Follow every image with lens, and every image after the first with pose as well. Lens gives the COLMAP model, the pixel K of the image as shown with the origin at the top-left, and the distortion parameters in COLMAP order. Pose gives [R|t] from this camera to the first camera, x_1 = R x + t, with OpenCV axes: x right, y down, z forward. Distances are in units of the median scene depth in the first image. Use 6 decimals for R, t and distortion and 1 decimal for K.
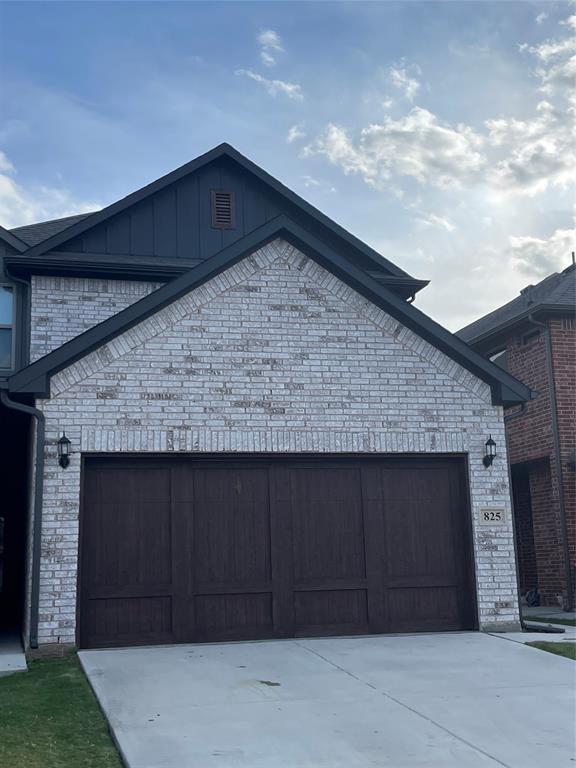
lens RADIAL K [[986.5, 0, 288.1], [0, 986.5, 383.8], [0, 0, 1]] dist [0.094091, 0.000000]
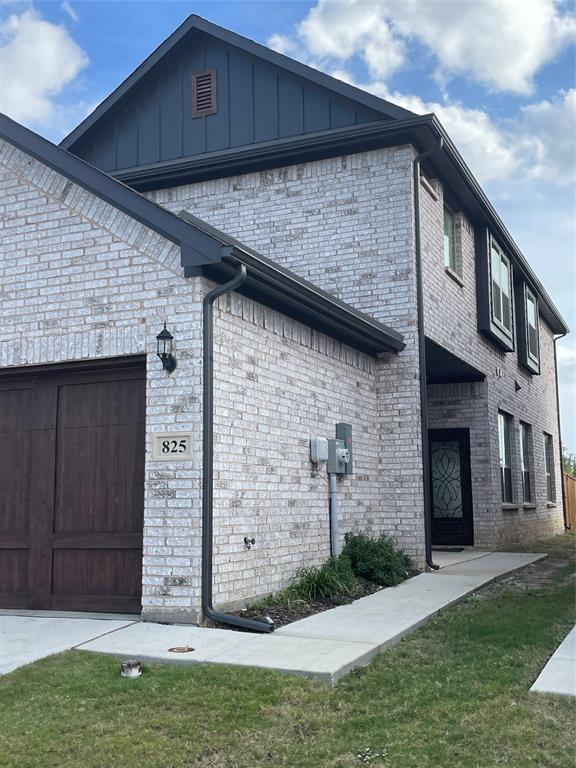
lens RADIAL K [[841.3, 0, 287.4], [0, 841.3, 384.9], [0, 0, 1]] dist [0.095073, 0.000000]
pose [[0.780561, -0.067070, -0.621470, 0.614473], [0.113437, 0.992917, 0.035318, 0.081952], [0.614700, -0.098066, 0.782641, 0.613363]]
